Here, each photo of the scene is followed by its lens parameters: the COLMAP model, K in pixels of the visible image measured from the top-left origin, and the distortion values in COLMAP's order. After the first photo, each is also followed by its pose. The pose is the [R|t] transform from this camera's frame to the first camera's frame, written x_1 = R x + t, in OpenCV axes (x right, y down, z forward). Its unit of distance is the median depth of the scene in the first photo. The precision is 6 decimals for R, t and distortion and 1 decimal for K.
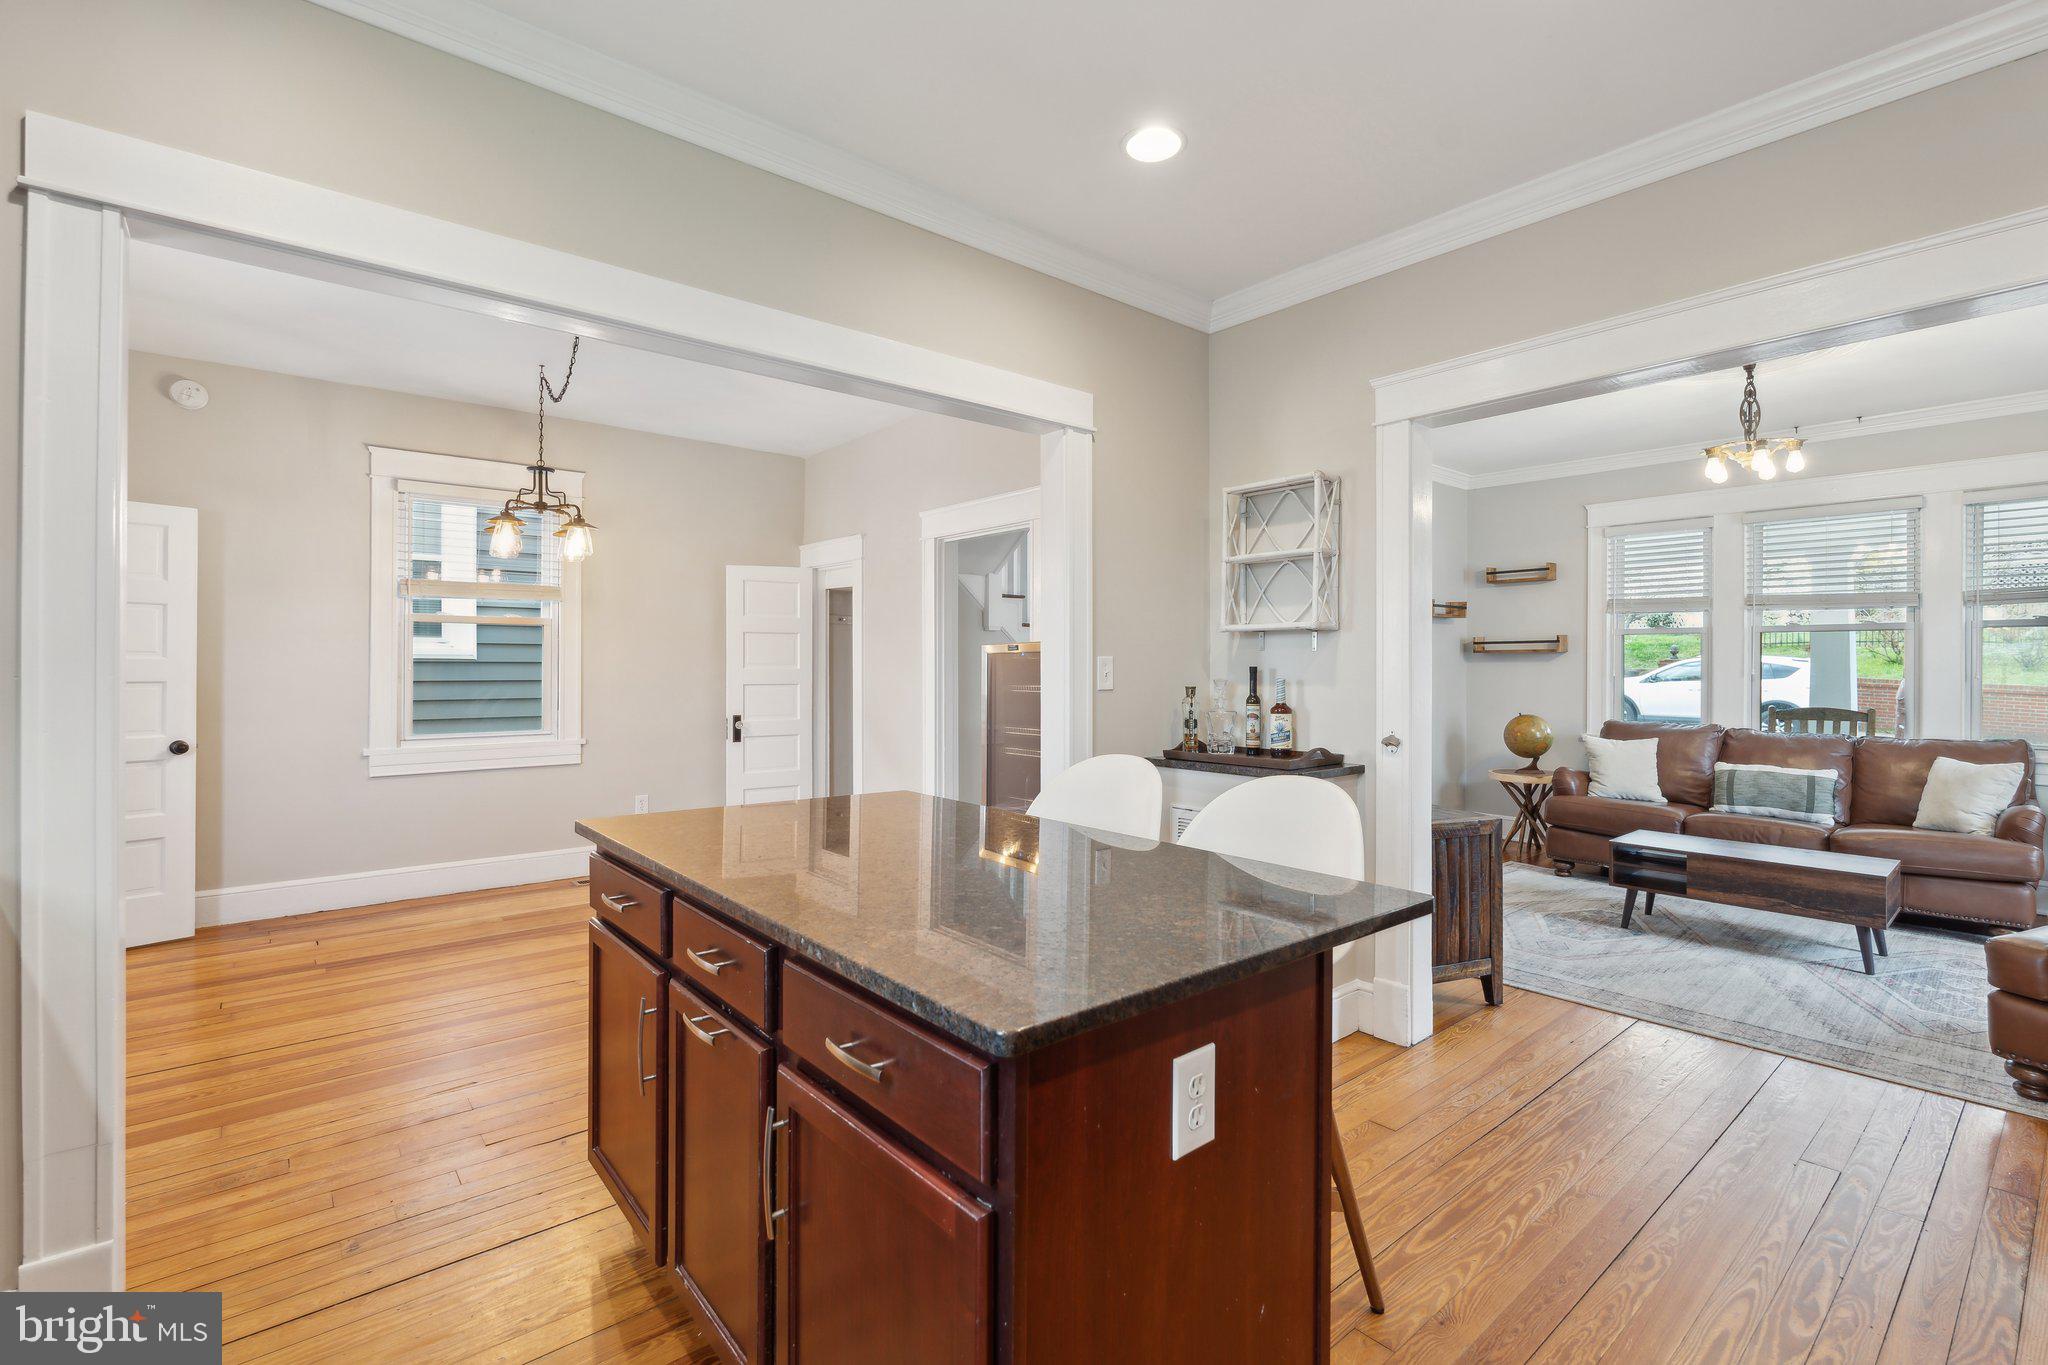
lens RADIAL K [[914.9, 0, 1020.3], [0, 914.9, 662.9], [0, 0, 1]] dist [-0.003846, -0.000464]
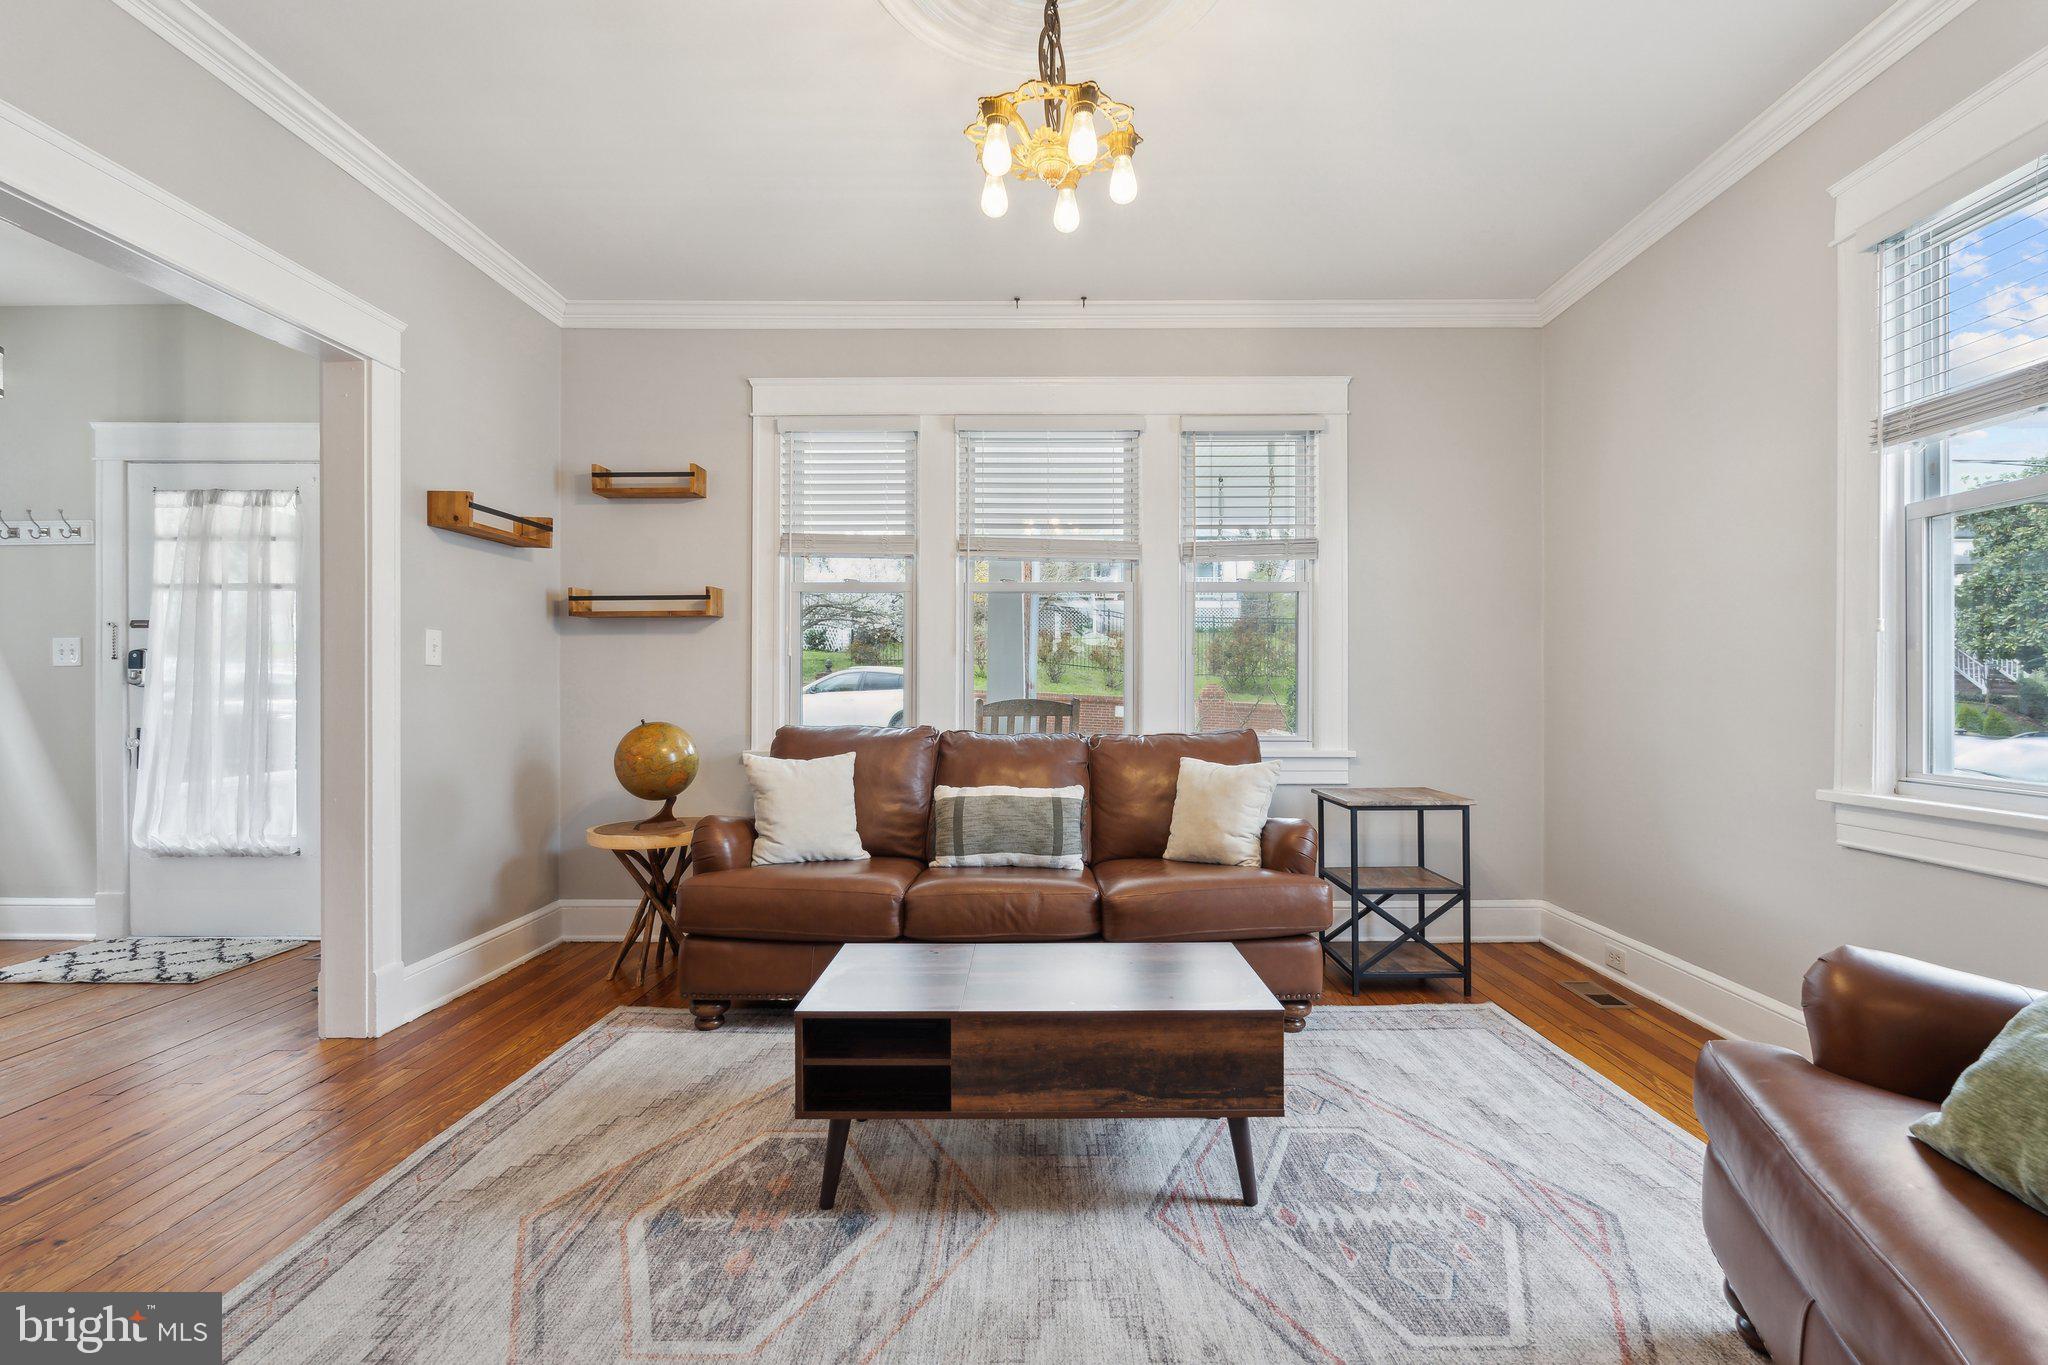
lens RADIAL K [[914.9, 0, 1031.3], [0, 914.9, 681.8], [0, 0, 1]] dist [-0.003846, -0.000464]
pose [[0.660588, 0.000316, 0.750749, 0.325413], [0.001512, 0.999997, -0.001752, 0.037530], [-0.750747, 0.002293, 0.660586, 0.519457]]
